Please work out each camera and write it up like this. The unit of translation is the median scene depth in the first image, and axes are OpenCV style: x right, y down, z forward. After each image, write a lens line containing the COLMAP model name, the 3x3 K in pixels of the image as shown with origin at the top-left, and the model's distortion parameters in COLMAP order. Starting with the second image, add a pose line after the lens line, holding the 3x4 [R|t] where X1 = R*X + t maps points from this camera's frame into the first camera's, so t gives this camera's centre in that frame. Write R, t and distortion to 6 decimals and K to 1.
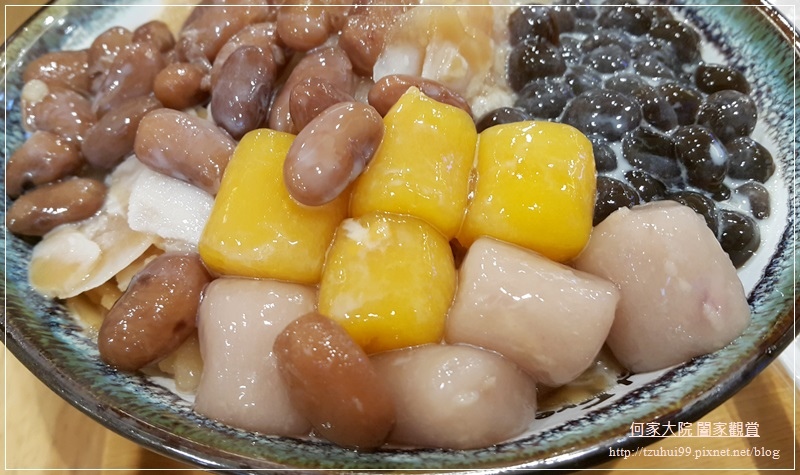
lens RADIAL K [[710.7, 0, 400.0], [0, 710.7, 237.5], [0, 0, 1]] dist [-0.078555, -0.008442]
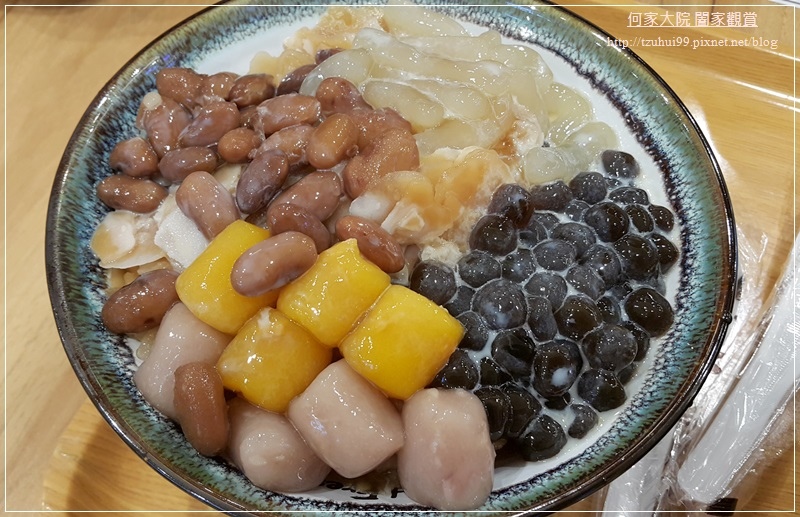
lens RADIAL K [[743.0, 0, 400.0], [0, 743.0, 258.5], [0, 0, 1]] dist [0.003920, 0.001804]
pose [[0.876764, 0.432995, -0.209283, 0.391185], [-0.394902, 0.896566, 0.200555, -0.469760], [0.274475, -0.093193, 0.957068, -0.347490]]
